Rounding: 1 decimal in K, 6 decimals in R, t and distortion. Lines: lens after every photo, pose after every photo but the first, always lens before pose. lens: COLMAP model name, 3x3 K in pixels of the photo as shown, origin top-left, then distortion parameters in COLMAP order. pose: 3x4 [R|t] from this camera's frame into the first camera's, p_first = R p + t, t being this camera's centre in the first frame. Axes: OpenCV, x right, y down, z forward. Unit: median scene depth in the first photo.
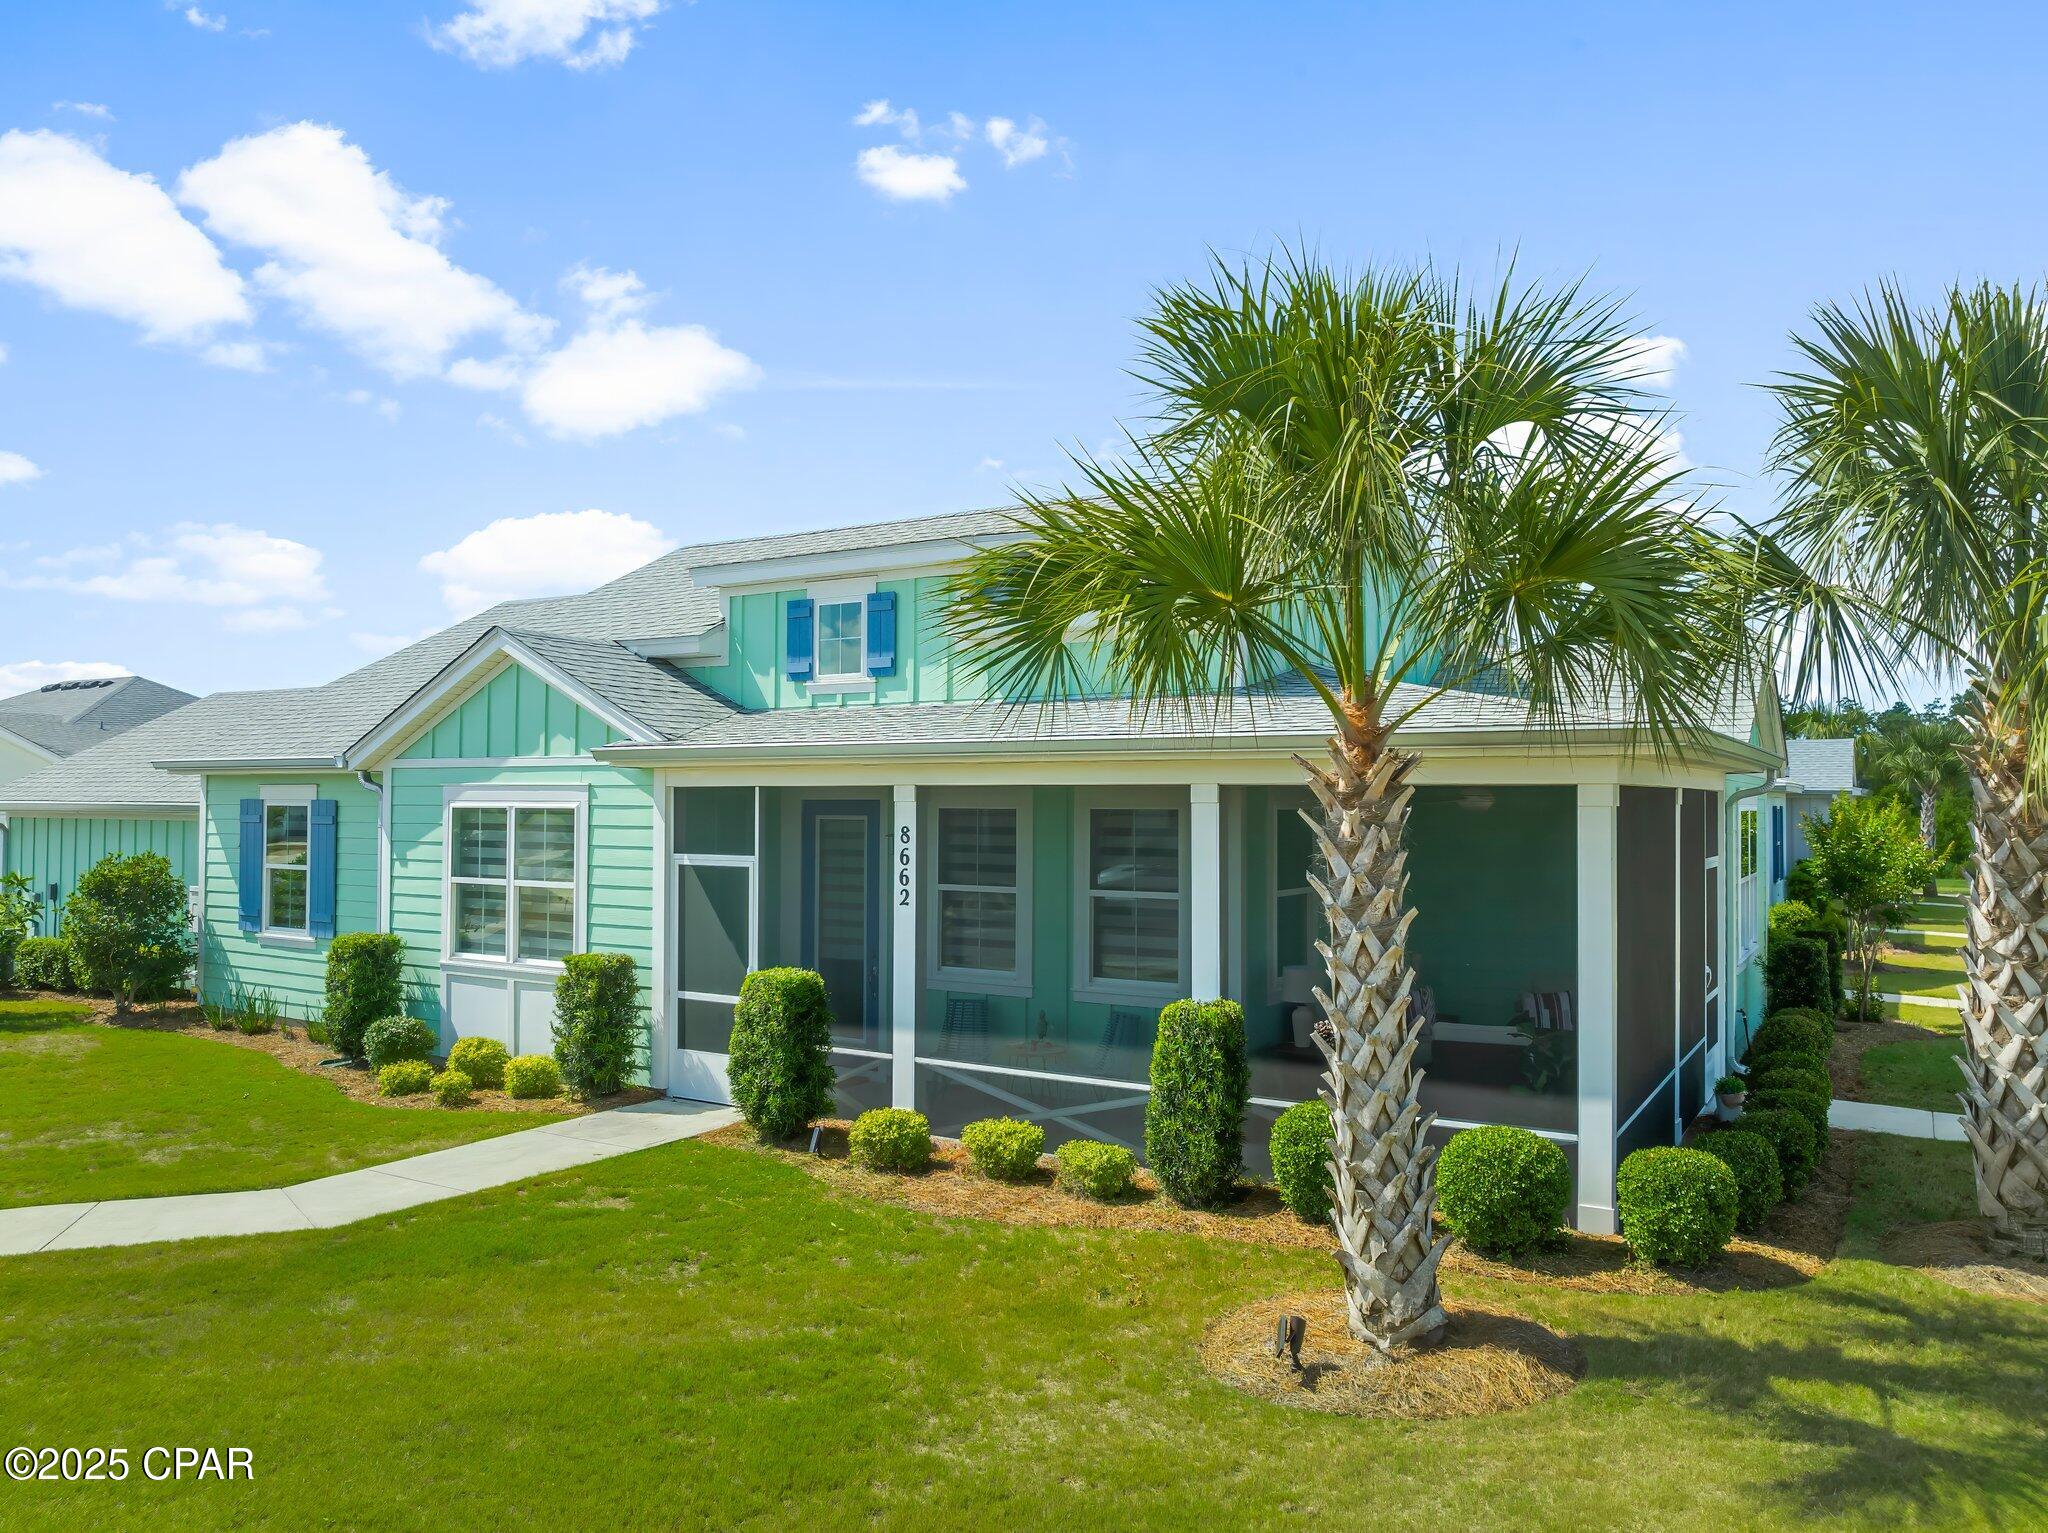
lens RADIAL K [[1434.8, 0, 1024.0], [0, 1434.8, 766.5], [0, 0, 1]] dist [-0.032590, -0.000883]
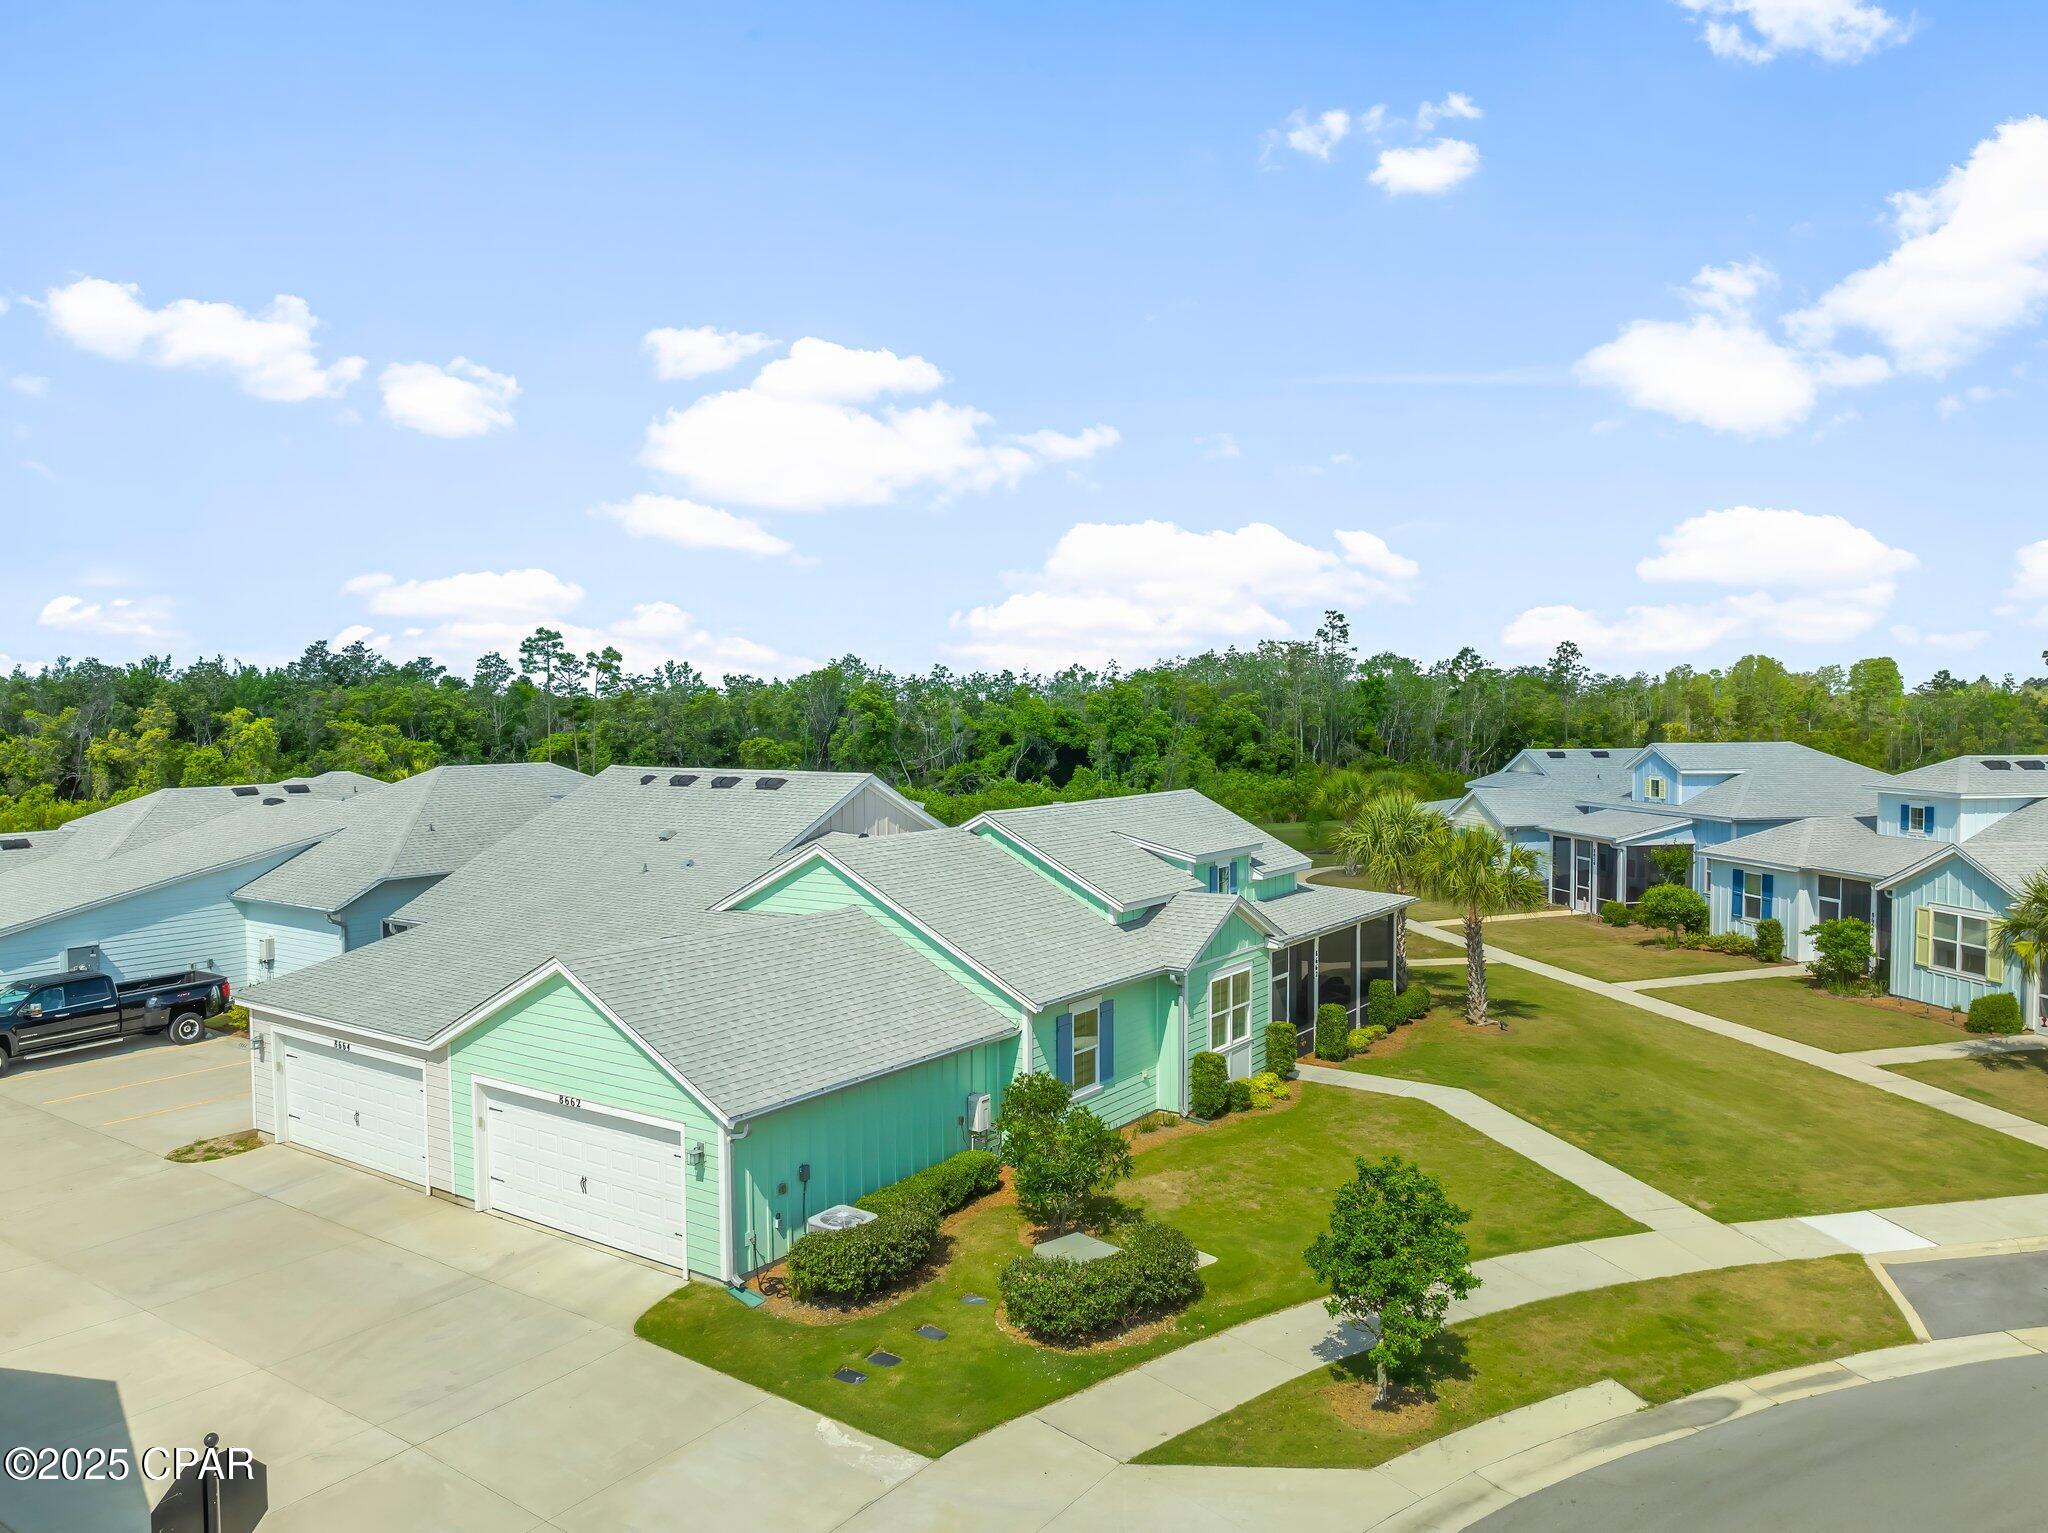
lens RADIAL K [[1466.9, 0, 1024.0], [0, 1466.9, 766.5], [0, 0, 1]] dist [-0.032419, 0.003471]
pose [[0.072399, -0.043475, 0.996428, -2.666040], [-0.010483, 0.998961, 0.044347, -0.397041], [-0.997321, -0.013656, 0.071868, 1.180075]]
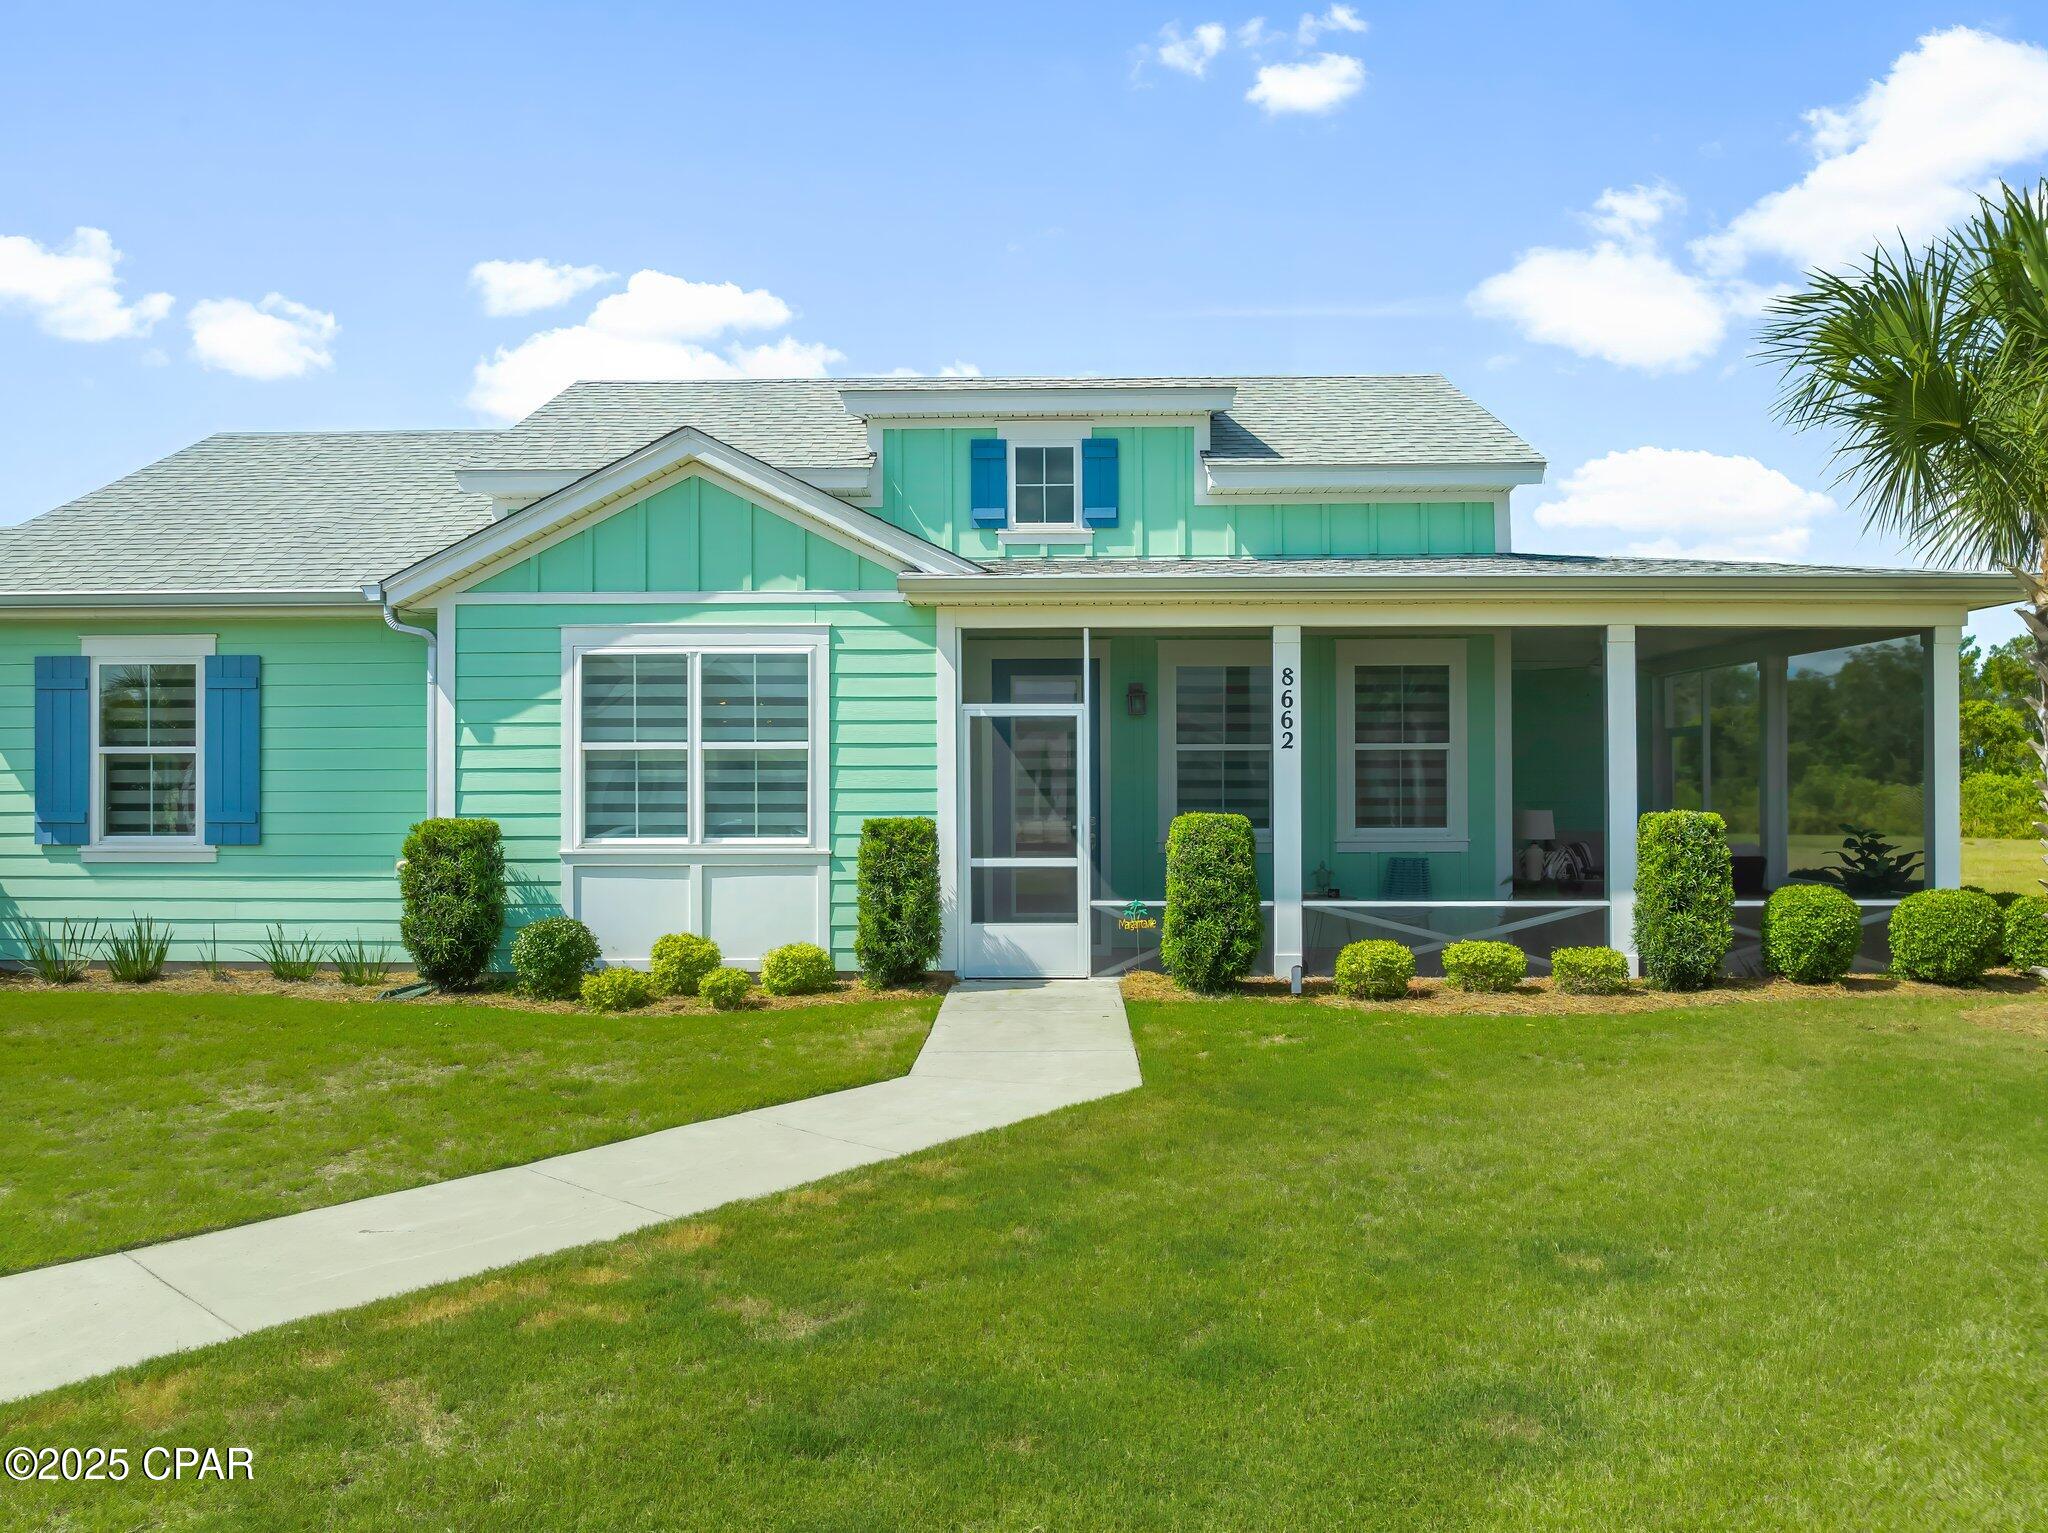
lens RADIAL K [[1494.4, 0, 1024.0], [0, 1494.4, 766.5], [0, 0, 1]] dist [-0.031750, -0.004397]
pose [[0.863002, 0.000451, 0.505200, -0.635970], [-0.007152, 0.999910, 0.011325, 0.083145], [-0.505150, -0.013387, 0.862928, 0.174609]]
